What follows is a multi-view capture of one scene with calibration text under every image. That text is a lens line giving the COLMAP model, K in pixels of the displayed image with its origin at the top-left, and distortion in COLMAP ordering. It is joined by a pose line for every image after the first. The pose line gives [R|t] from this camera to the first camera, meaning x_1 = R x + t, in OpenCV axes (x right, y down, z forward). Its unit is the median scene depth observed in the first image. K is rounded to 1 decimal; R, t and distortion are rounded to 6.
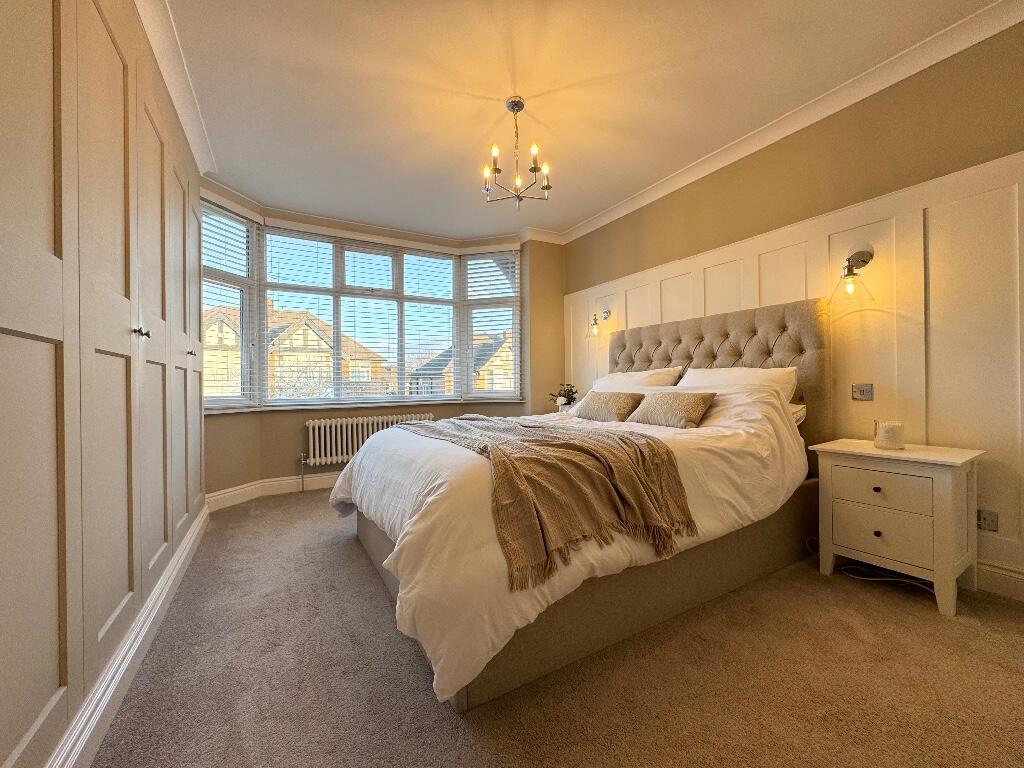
lens RADIAL K [[408.7, 0, 510.7], [0, 408.7, 381.7], [0, 0, 1]] dist [-0.008392, 0.000831]
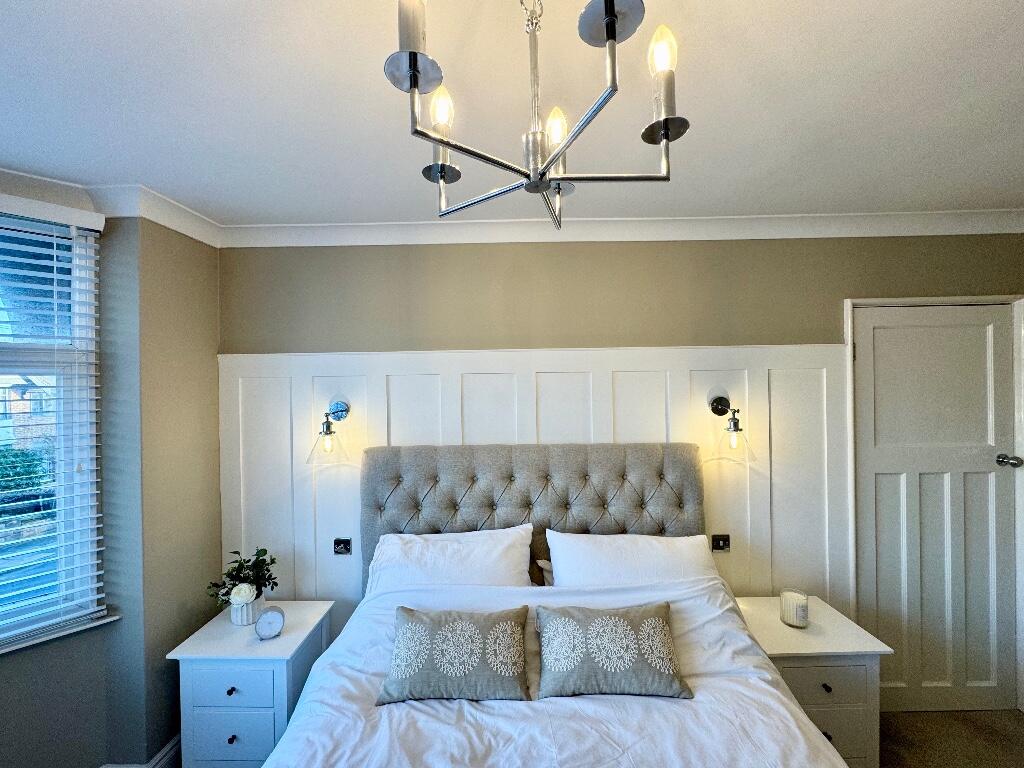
lens RADIAL K [[408.7, 0, 504.3], [0, 408.7, 389.4], [0, 0, 1]] dist [-0.008392, 0.000831]
pose [[0.514266, -0.010620, 0.857565, -0.136475], [0.002591, 0.999938, 0.010830, -0.221267], [-0.857627, -0.003347, 0.514261, 0.595807]]
